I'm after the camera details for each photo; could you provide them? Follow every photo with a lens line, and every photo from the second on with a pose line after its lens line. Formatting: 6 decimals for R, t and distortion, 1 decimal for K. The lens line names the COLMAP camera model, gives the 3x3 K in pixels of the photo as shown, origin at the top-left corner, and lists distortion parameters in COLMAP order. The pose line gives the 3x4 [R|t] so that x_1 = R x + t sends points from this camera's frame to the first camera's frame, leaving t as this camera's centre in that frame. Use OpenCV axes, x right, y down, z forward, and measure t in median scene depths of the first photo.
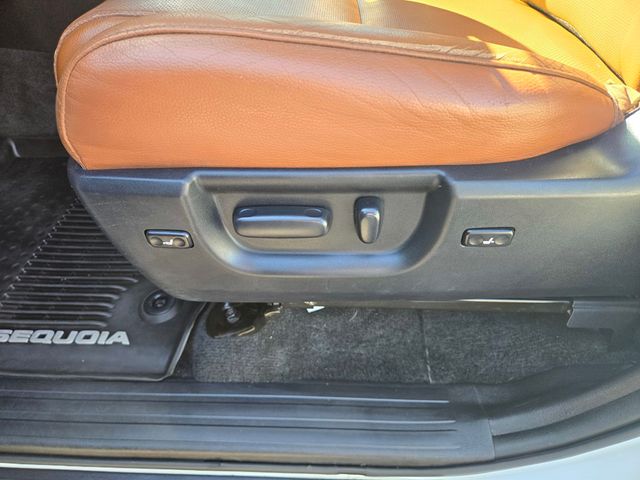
lens RADIAL K [[432.3, 0, 320.0], [0, 432.3, 240.0], [0, 0, 1]] dist [0.059787, -0.055236]
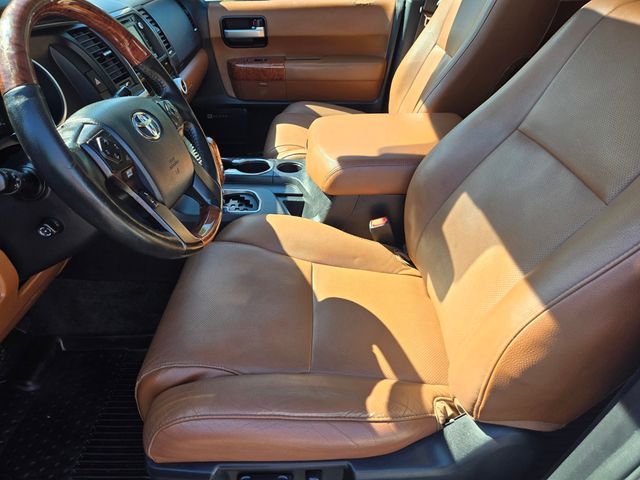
lens RADIAL K [[432.3, 0, 320.0], [0, 432.3, 240.0], [0, 0, 1]] dist [0.059787, -0.055236]
pose [[0.999073, -0.007044, 0.042458, 0.078415], [0.012695, 0.990855, -0.134330, -0.850671], [-0.041124, 0.134744, 0.990027, -0.997215]]
